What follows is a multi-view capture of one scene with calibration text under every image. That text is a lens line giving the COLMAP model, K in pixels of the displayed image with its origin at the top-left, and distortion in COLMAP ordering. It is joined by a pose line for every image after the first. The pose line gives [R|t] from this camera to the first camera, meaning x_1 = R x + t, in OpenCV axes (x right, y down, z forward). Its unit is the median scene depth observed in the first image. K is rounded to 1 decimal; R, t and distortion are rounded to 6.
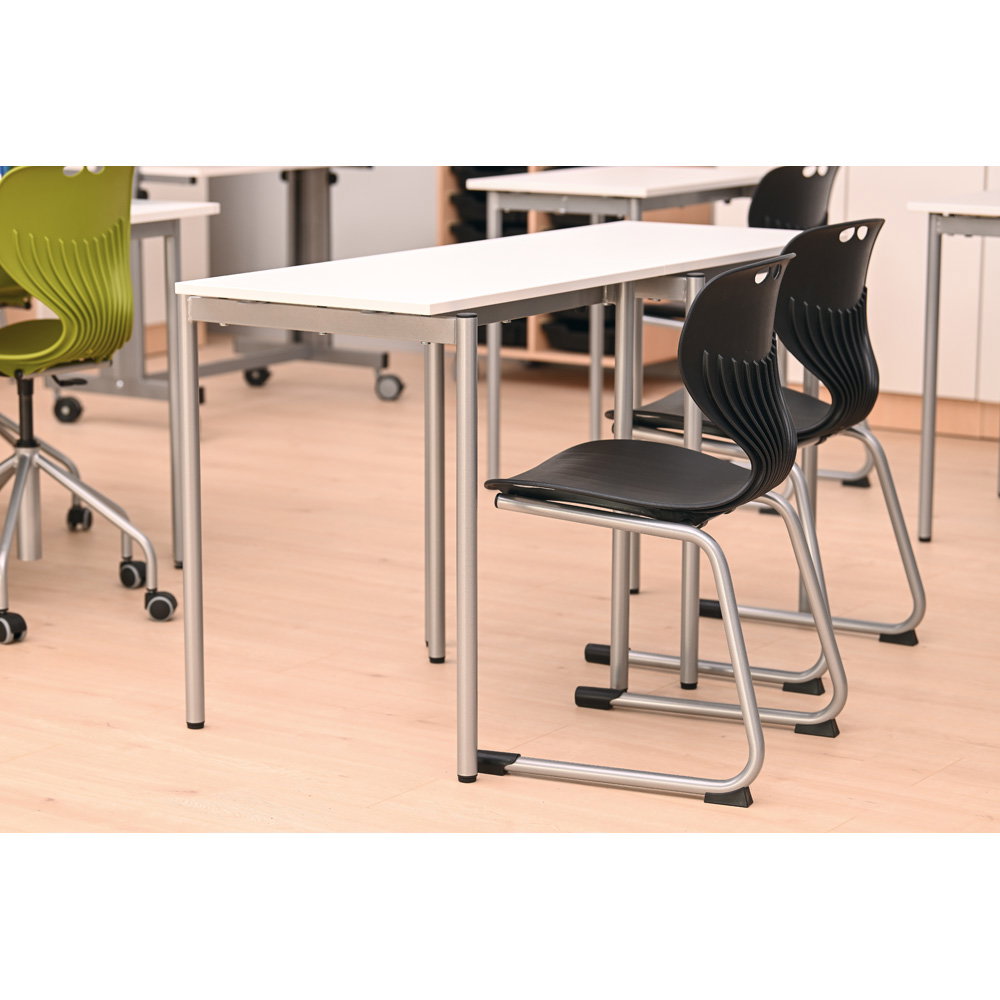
lens RADIAL K [[2924.0, 0, 495.9], [0, 2924.0, 499.4], [0, 0, 1]] dist [0.115146, 0.000000]
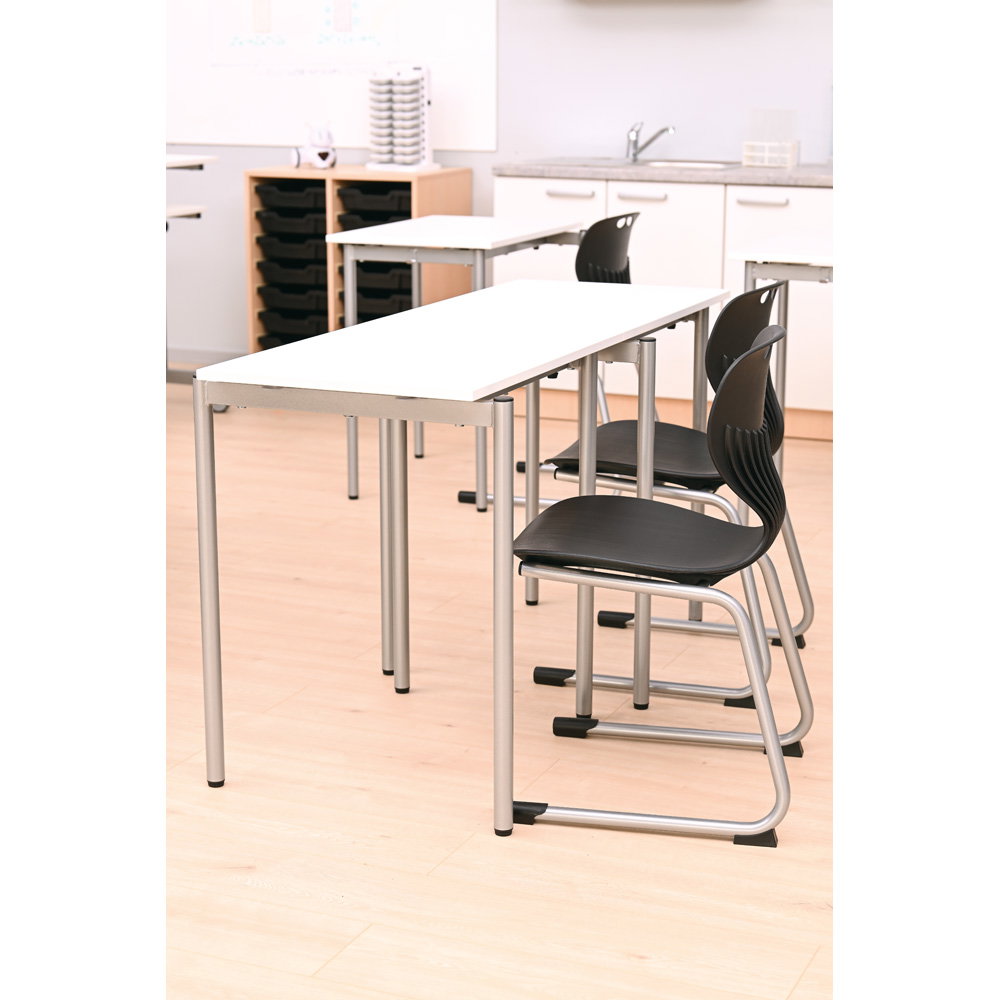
lens RADIAL K [[2063.1, 0, 508.2], [0, 2063.1, 504.2], [0, 0, 1]] dist [0.013980, 0.000000]
pose [[0.981069, -0.044791, 0.188409, -0.130851], [0.036079, 0.998126, 0.049421, -0.054689], [-0.190270, -0.041688, 0.980846, 0.246561]]
